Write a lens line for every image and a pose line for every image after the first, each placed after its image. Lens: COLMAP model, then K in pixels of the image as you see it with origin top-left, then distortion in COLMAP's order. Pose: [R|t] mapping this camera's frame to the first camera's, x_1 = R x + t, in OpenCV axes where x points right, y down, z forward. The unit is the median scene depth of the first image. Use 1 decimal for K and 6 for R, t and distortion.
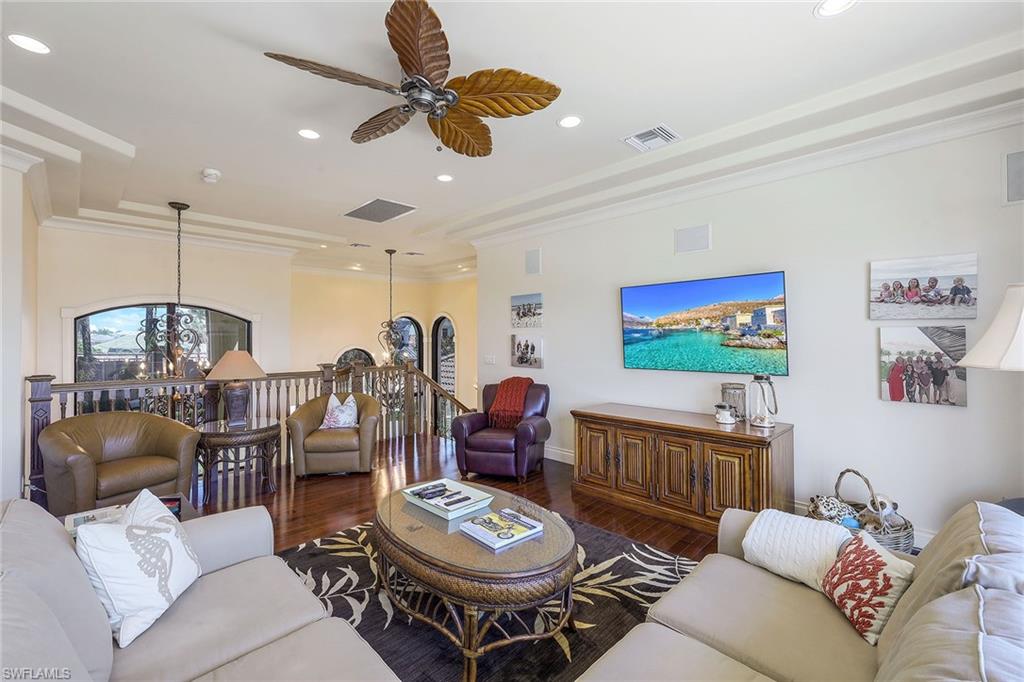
lens RADIAL K [[438.2, 0, 512.0], [0, 438.2, 338.4], [0, 0, 1]] dist [-0.001655, 0.000013]
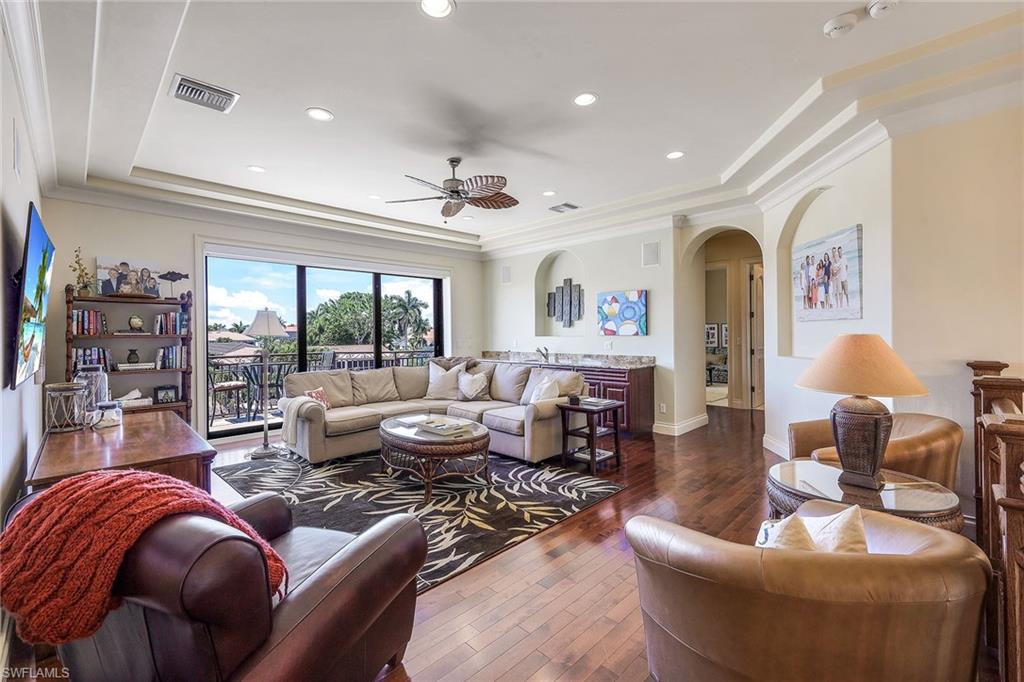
lens RADIAL K [[438.2, 0, 511.8], [0, 438.2, 335.9], [0, 0, 1]] dist [-0.001655, 0.000013]
pose [[-0.999873, 0.013557, 0.008424, -0.371733], [0.013511, 0.999894, -0.005516, 0.050569], [-0.008498, -0.005401, -0.999949, 2.326474]]
